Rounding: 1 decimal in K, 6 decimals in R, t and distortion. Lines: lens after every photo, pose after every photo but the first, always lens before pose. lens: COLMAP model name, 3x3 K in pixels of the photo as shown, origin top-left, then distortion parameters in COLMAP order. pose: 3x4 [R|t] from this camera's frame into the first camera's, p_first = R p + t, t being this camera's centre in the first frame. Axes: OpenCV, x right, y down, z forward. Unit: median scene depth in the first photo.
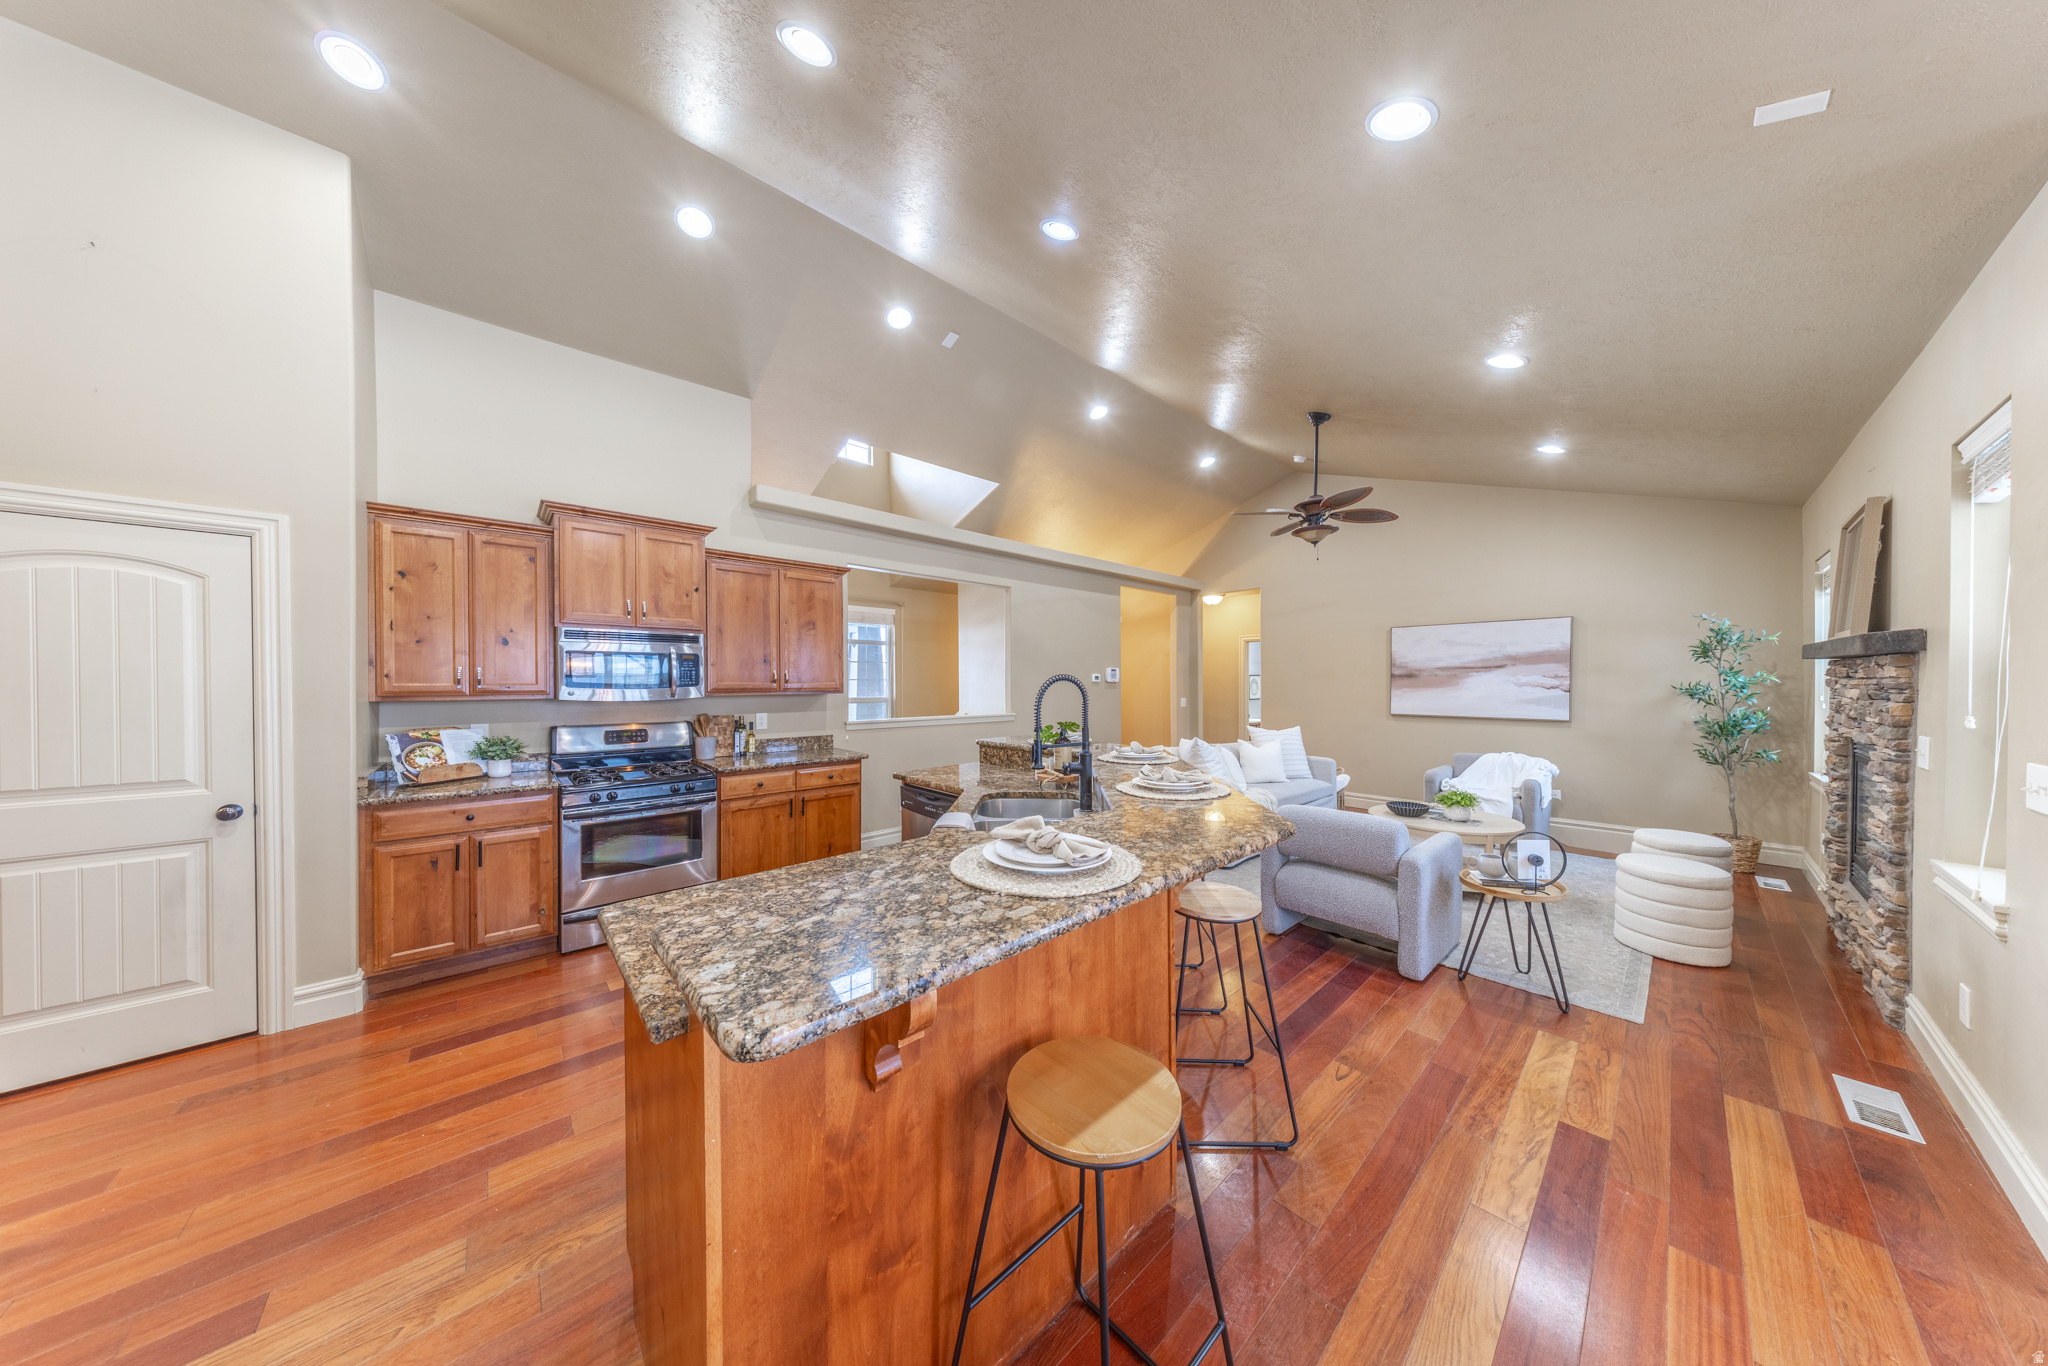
lens RADIAL K [[588.0, 0, 1021.7], [0, 588.0, 686.4], [0, 0, 1]] dist [-0.011920, -0.000046]
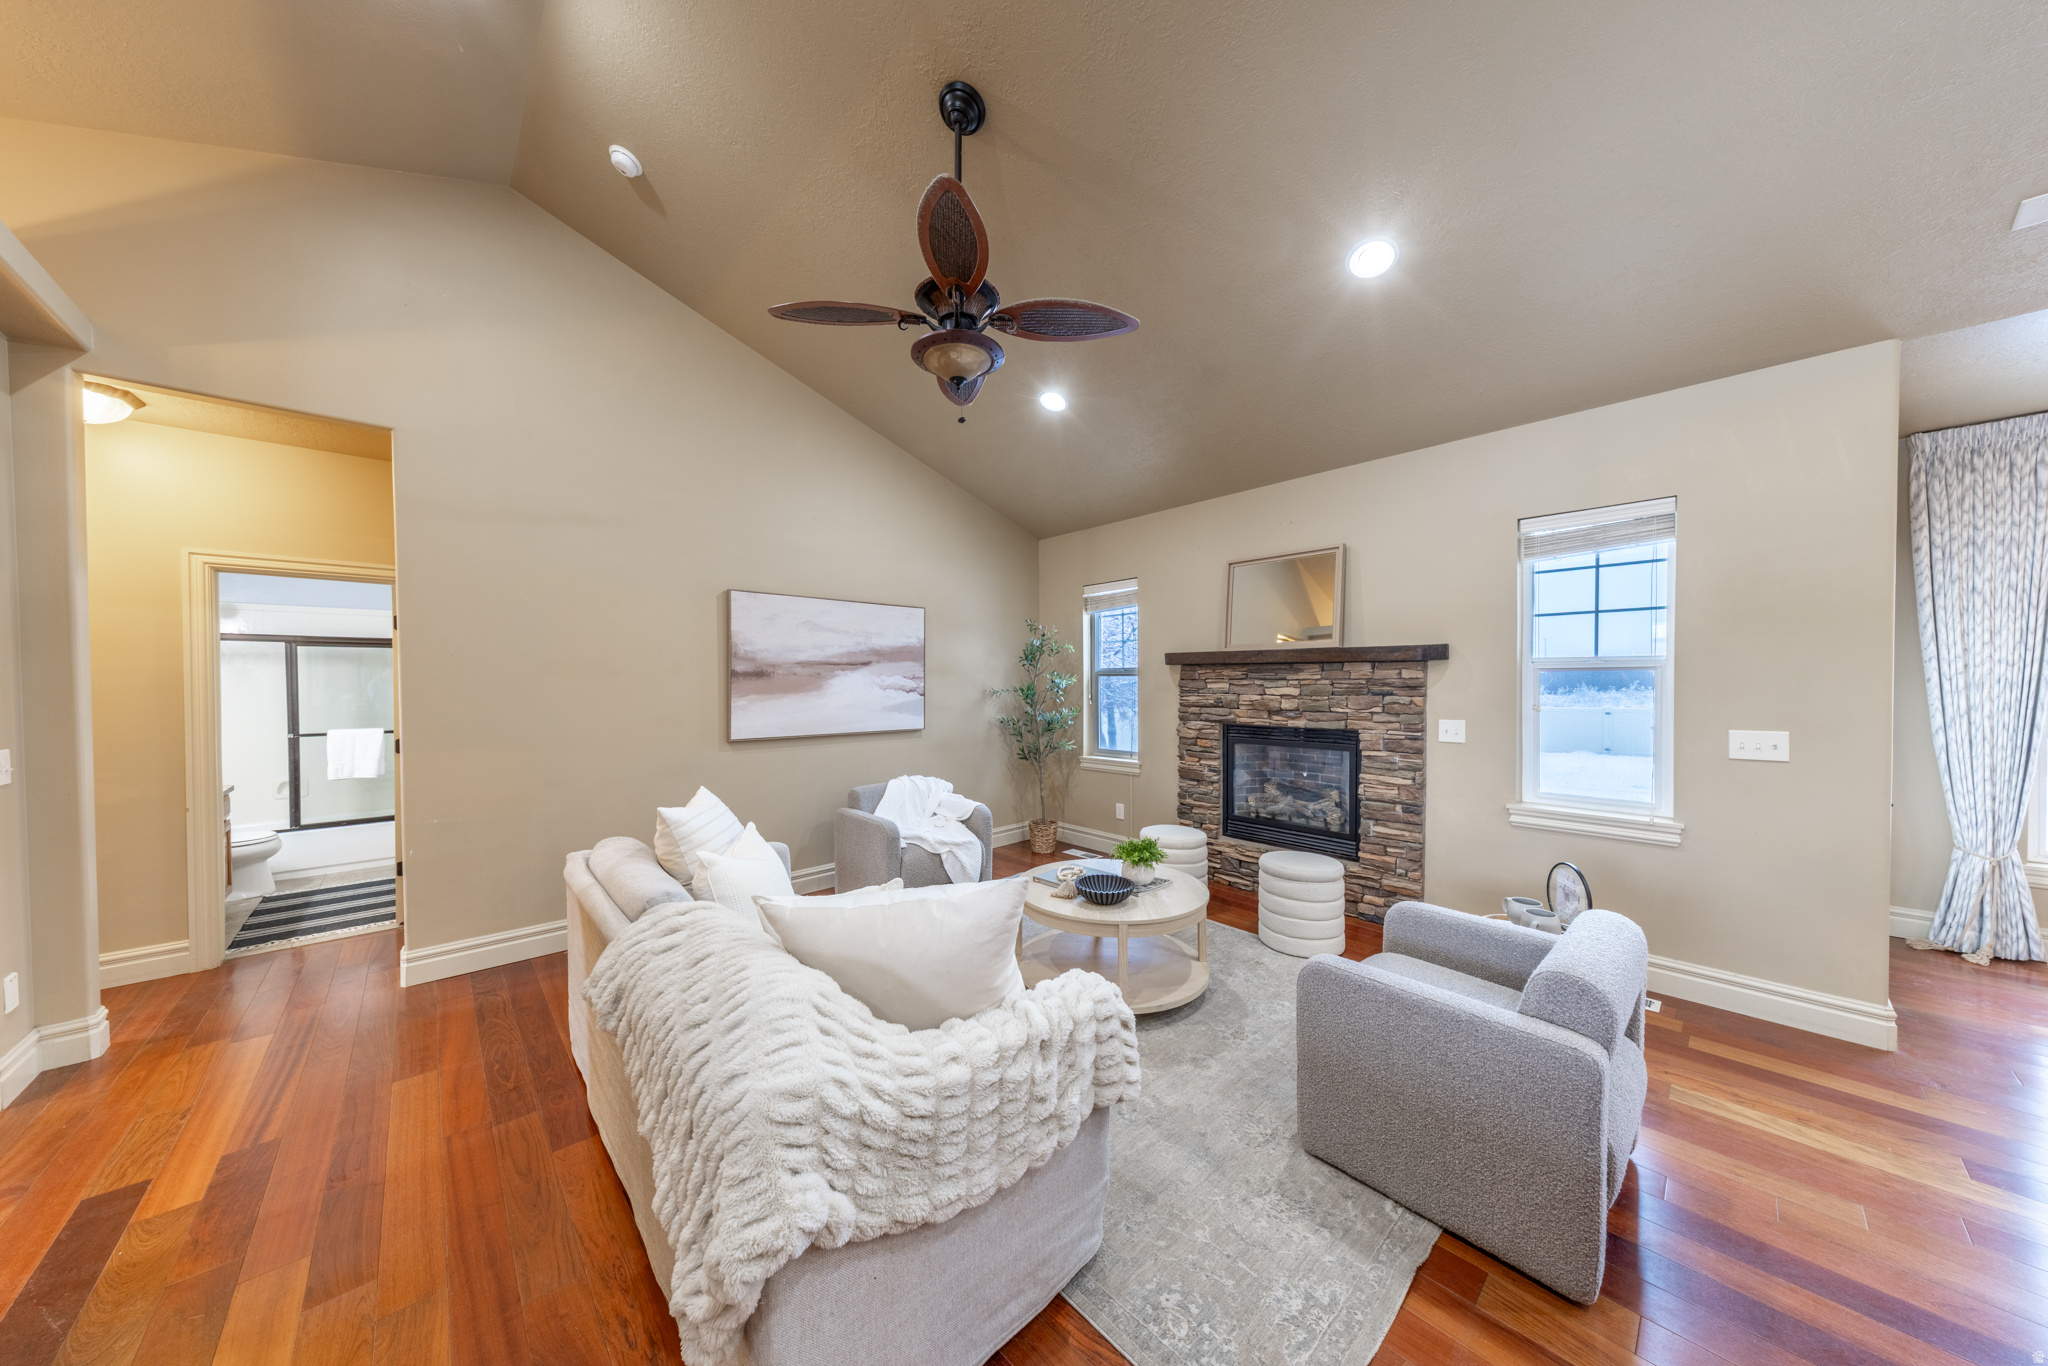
lens RADIAL K [[651.0, 0, 1019.8], [0, 651.0, 690.6], [0, 0, 1]] dist [0.009128, -0.001824]
pose [[-0.013425, -0.010412, 0.999856, -0.018544], [0.011274, 0.999881, 0.010564, -0.007688], [-0.999846, 0.011415, -0.013306, 1.065607]]
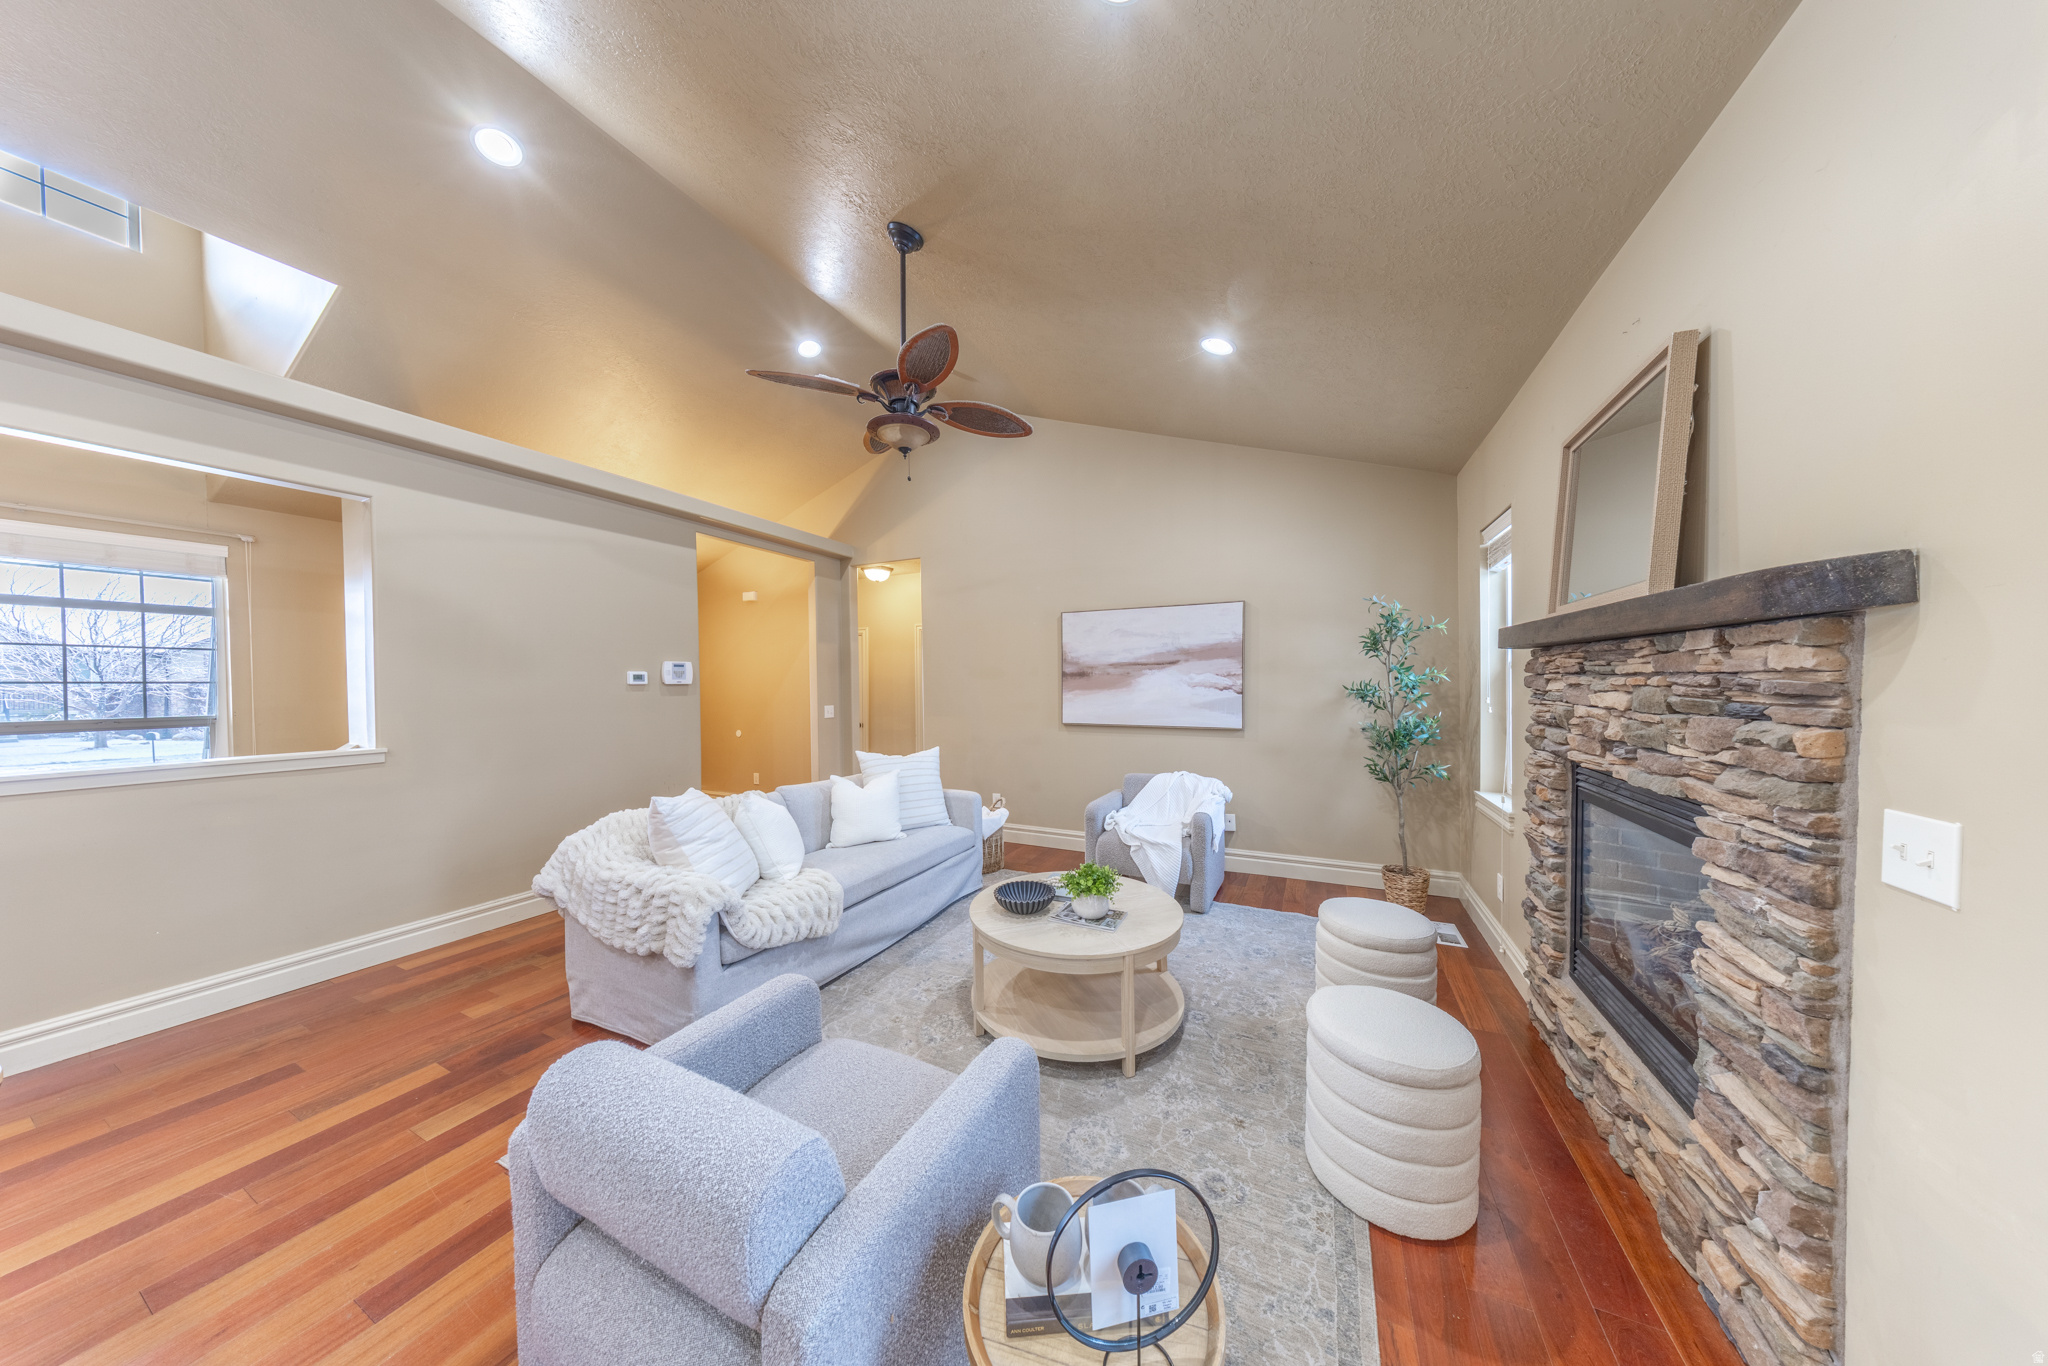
lens RADIAL K [[581.7, 0, 1028.8], [0, 581.7, 687.2], [0, 0, 1]] dist [0.000512, -0.000057]
pose [[0.924774, -0.007604, 0.380440, 0.433816], [0.007504, 0.999970, 0.001748, -0.004028], [-0.380442, 0.001238, 0.924804, 0.440168]]
